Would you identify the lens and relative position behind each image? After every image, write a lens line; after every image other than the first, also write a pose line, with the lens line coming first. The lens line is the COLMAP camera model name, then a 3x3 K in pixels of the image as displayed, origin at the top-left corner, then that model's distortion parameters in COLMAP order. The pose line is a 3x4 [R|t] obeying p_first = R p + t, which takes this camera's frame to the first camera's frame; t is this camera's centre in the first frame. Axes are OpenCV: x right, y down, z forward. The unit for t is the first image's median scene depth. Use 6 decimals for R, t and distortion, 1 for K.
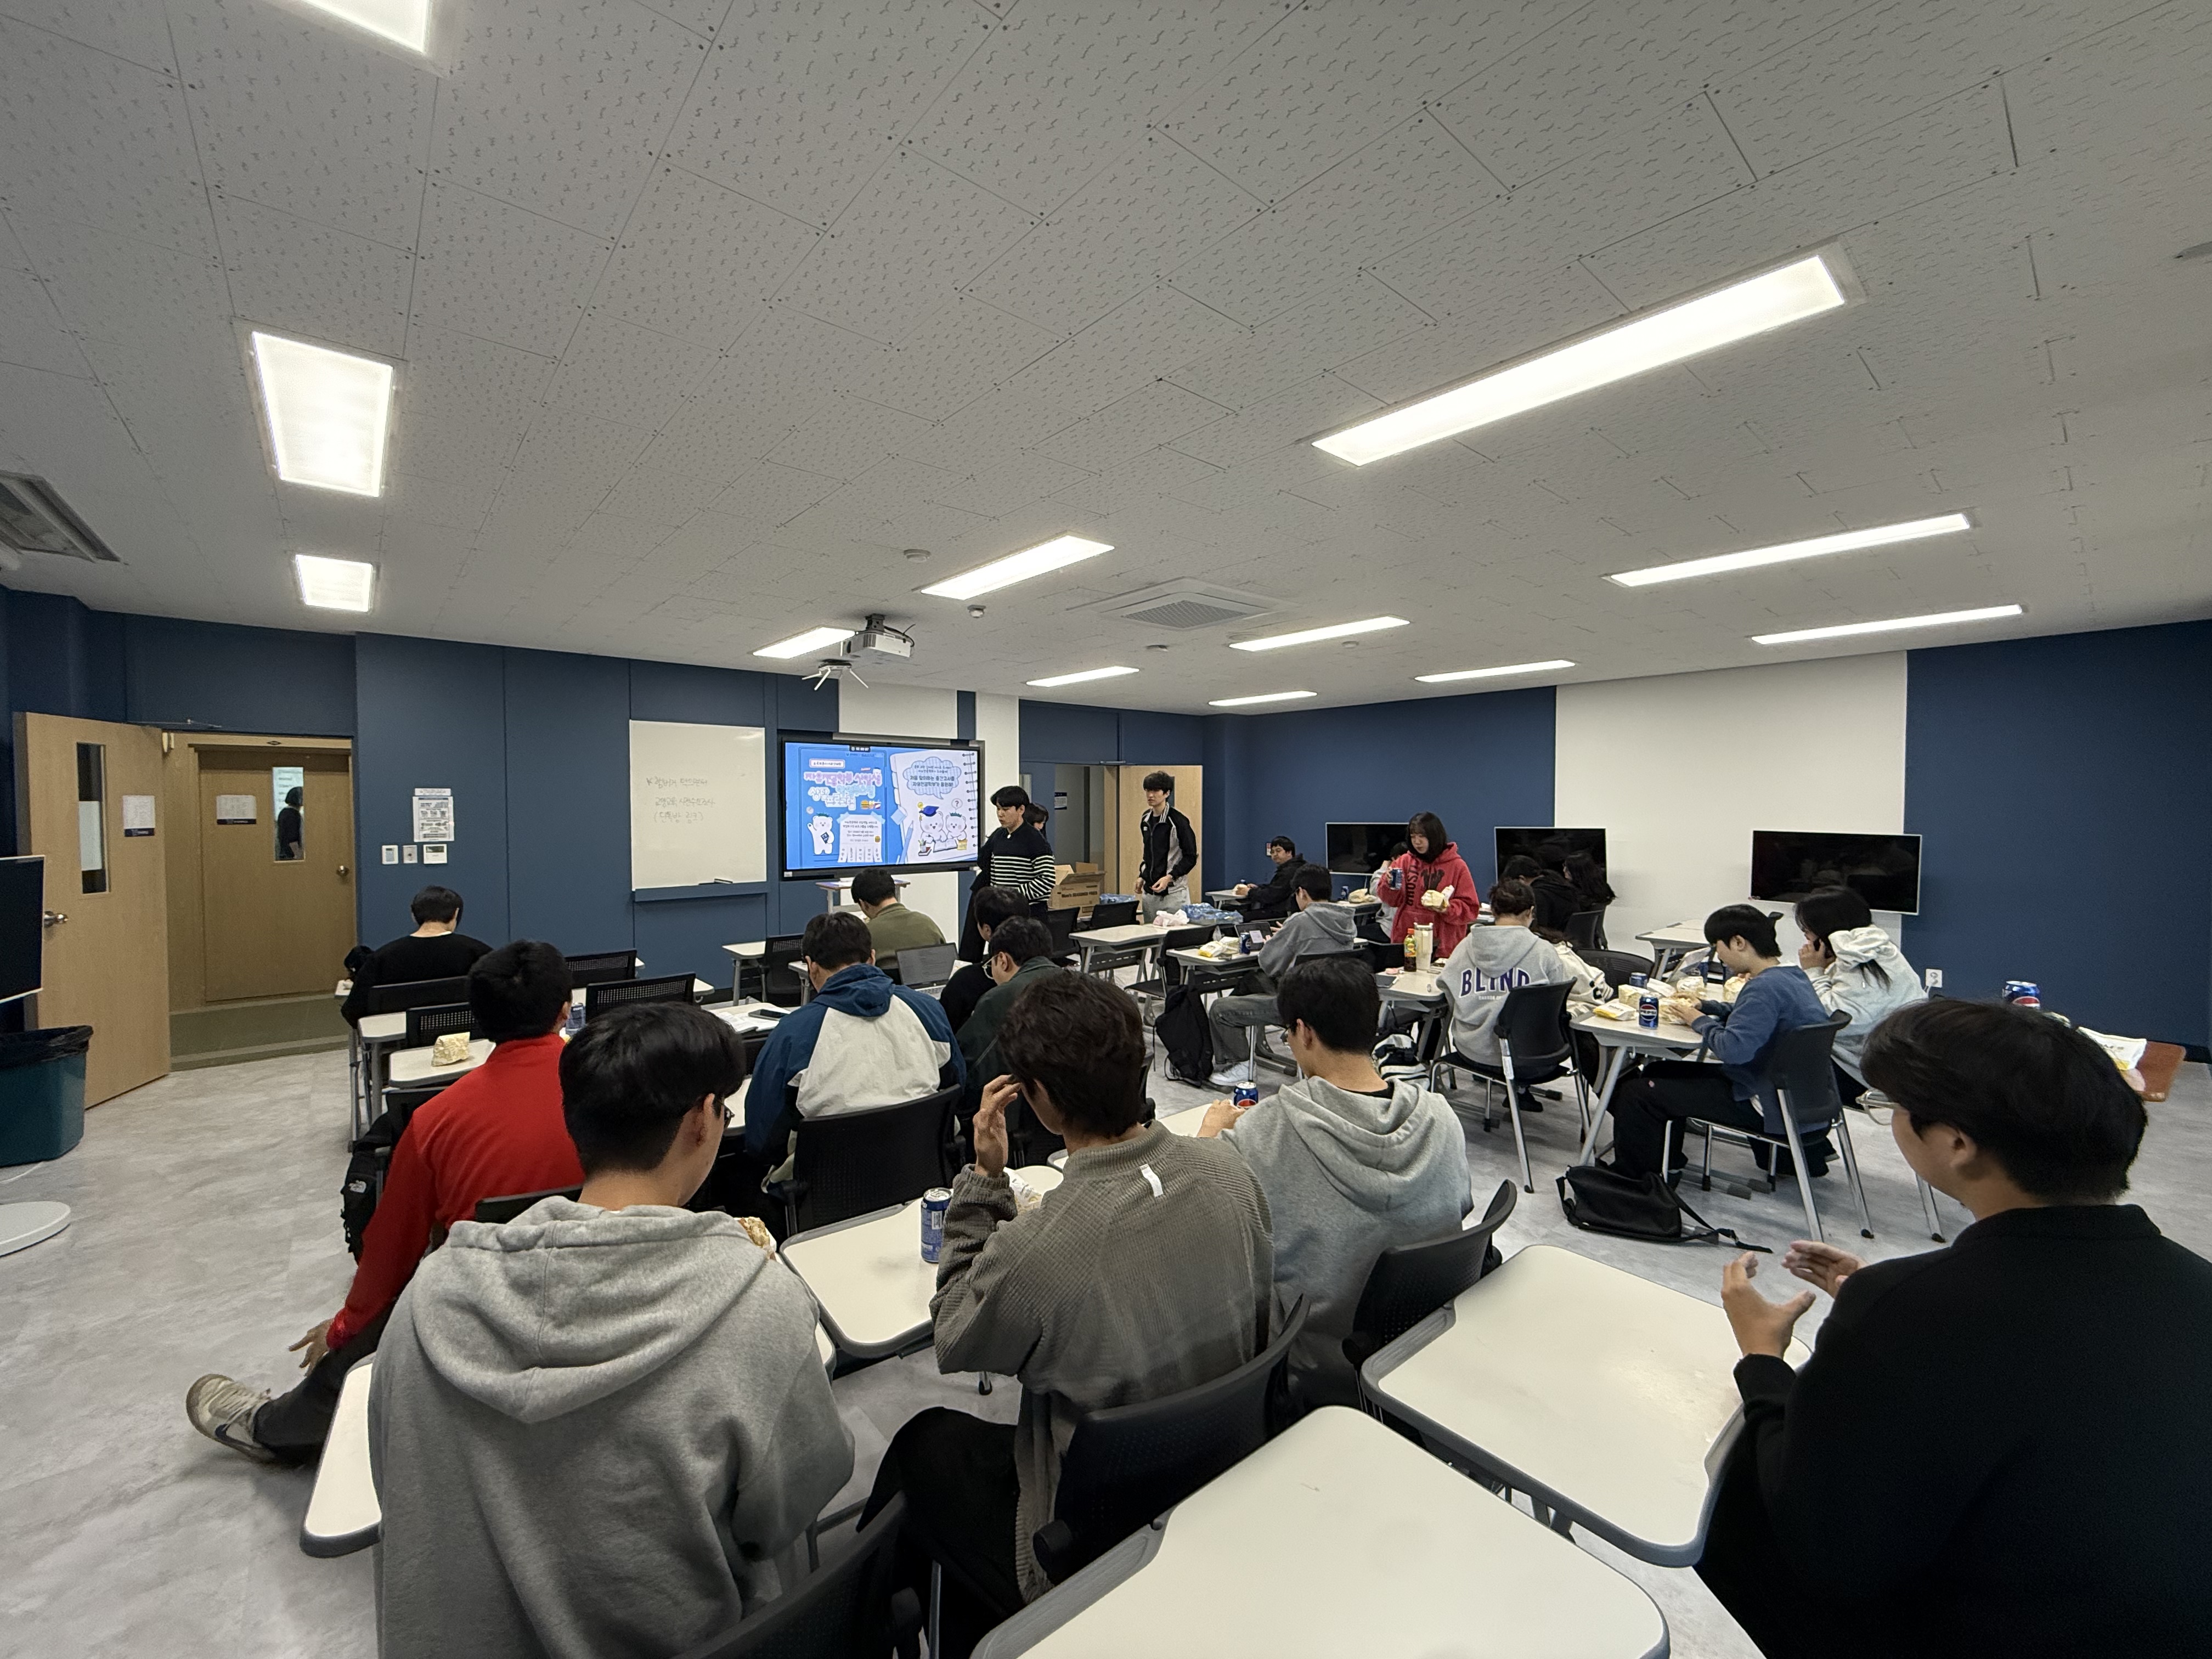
lens RADIAL K [[881.5, 0, 1071.6], [0, 881.5, 829.4], [0, 0, 1]] dist [-0.001429, -0.000226]
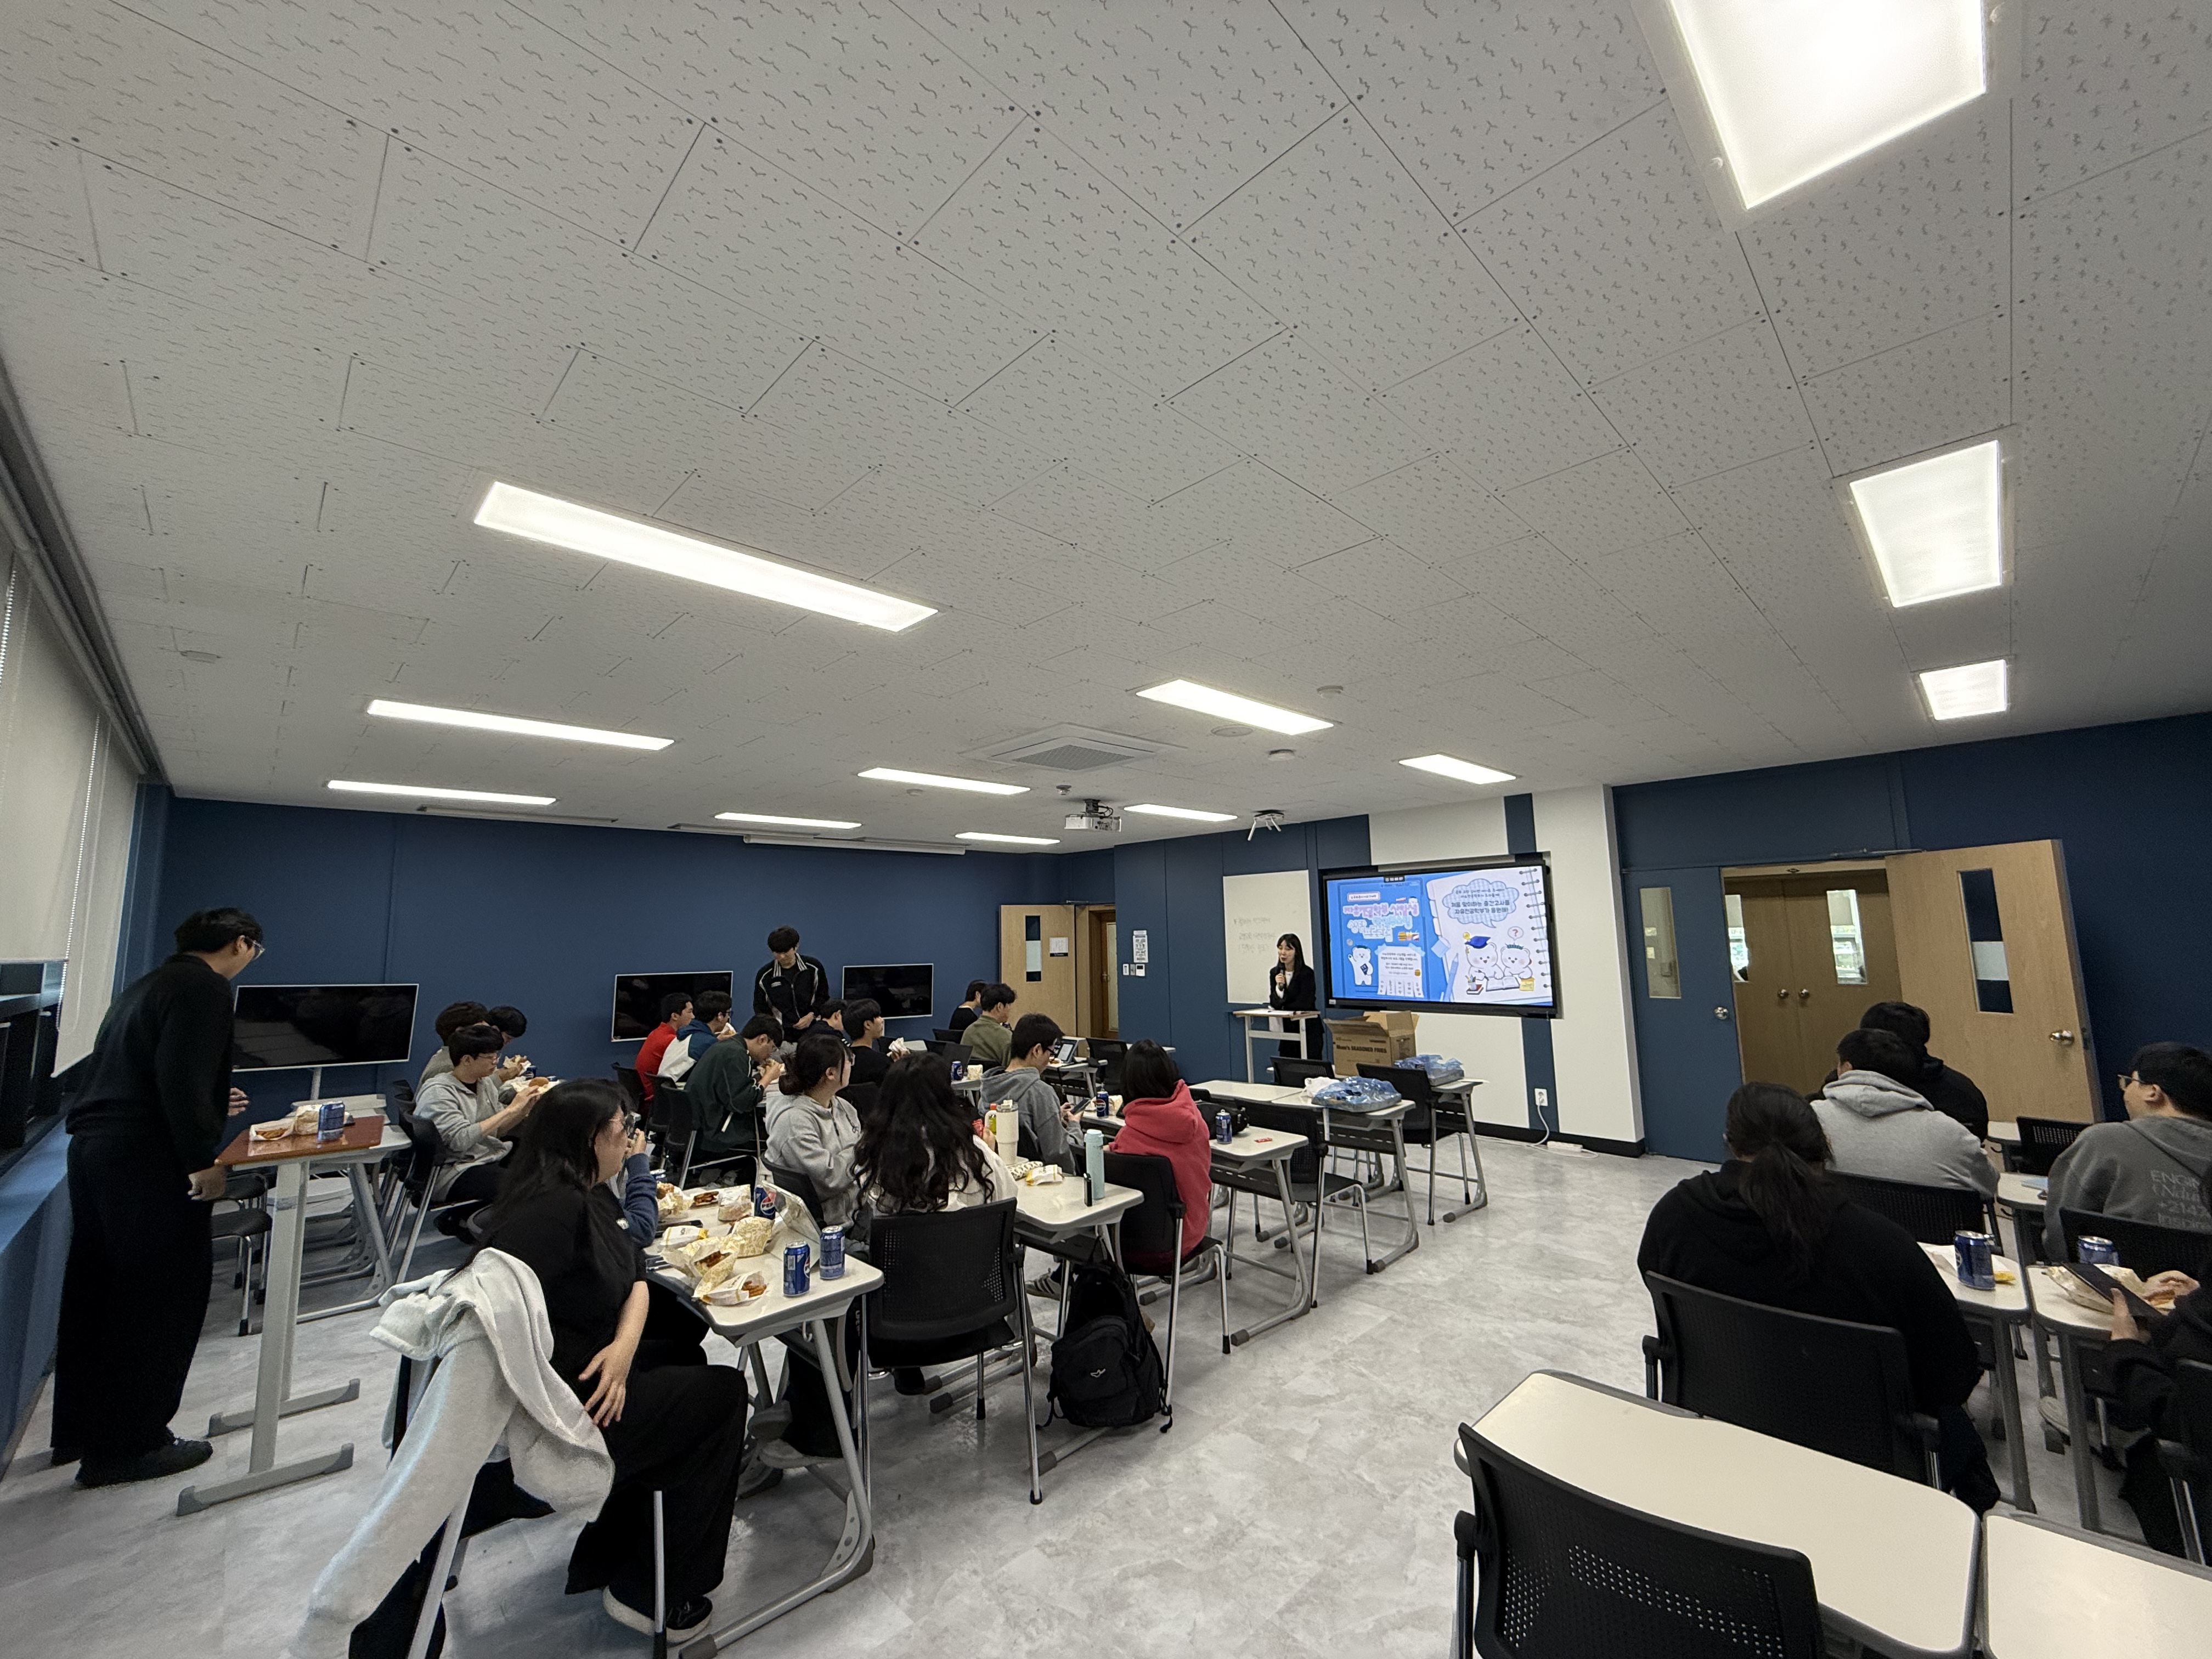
lens RADIAL K [[881.5, 0, 1071.6], [0, 881.5, 829.4], [0, 0, 1]] dist [-0.001429, -0.000226]
pose [[0.064561, -0.129512, -0.989474, 0.731292], [-0.014151, 0.991324, -0.130678, -0.012769], [0.997813, 0.022439, 0.062168, 0.586587]]
